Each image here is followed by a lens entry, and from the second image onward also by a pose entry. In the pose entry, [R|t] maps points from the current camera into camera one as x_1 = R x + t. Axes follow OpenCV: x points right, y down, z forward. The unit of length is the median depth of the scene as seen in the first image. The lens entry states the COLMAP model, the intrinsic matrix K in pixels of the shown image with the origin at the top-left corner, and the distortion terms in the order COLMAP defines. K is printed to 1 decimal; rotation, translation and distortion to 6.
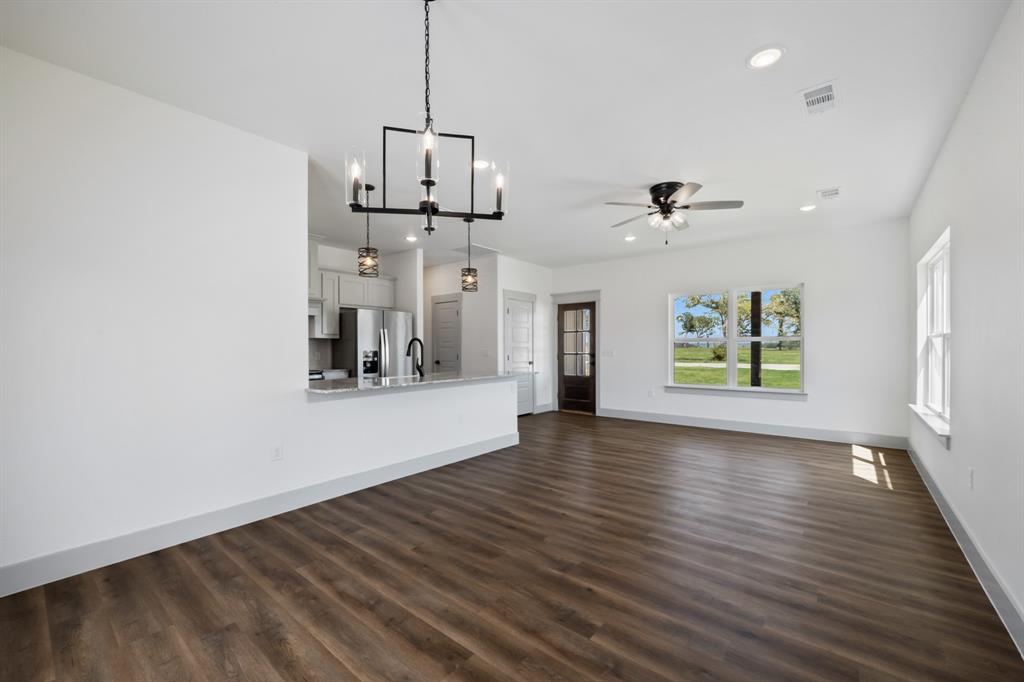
lens RADIAL K [[416.8, 0, 511.9], [0, 416.8, 356.3], [0, 0, 1]] dist [-0.001875, 0.000042]
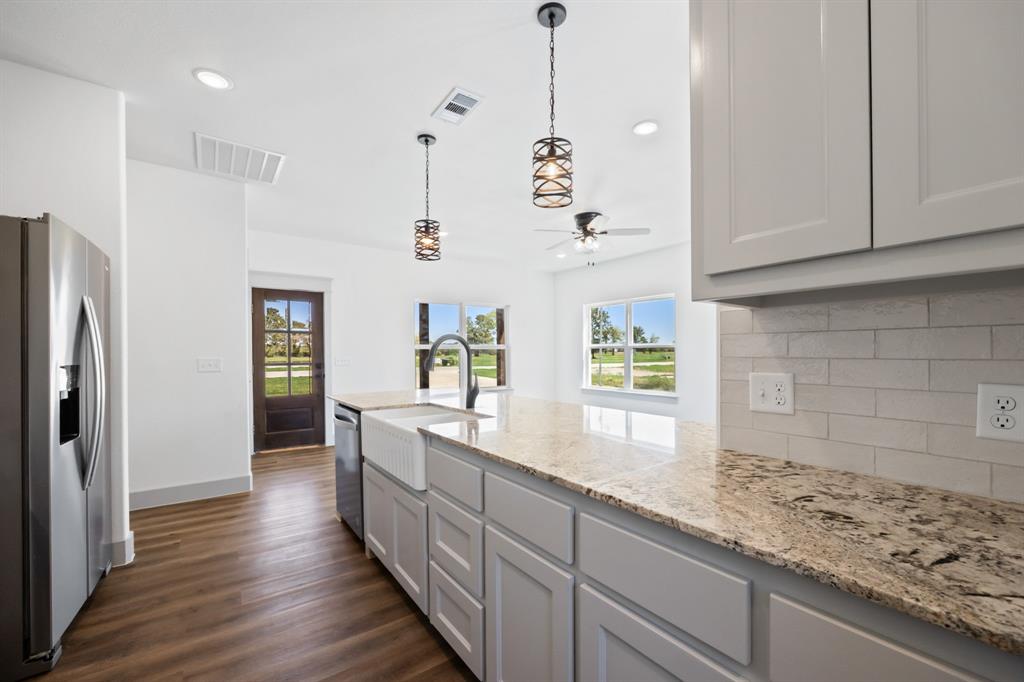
lens RADIAL K [[416.8, 0, 511.9], [0, 416.8, 356.3], [0, 0, 1]] dist [-0.001875, 0.000042]
pose [[0.254475, -0.005719, 0.967062, -0.522549], [0.023610, 0.999721, -0.000301, -0.012268], [-0.966791, 0.022909, 0.254539, 0.595031]]
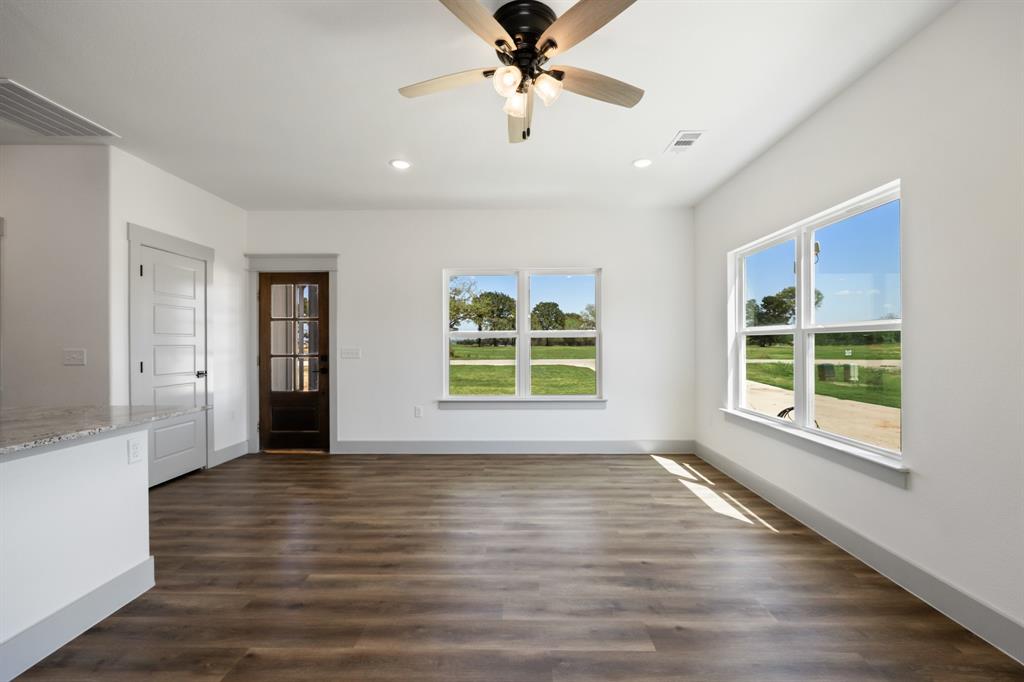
lens RADIAL K [[420.6, 0, 515.3], [0, 420.6, 343.1], [0, 0, 1]] dist [-0.008446, -0.000001]
pose [[0.783899, 0.001036, 0.620888, 0.034740], [0.012738, 0.999761, -0.017751, -0.011624], [-0.620758, 0.021824, 0.783699, 0.404178]]
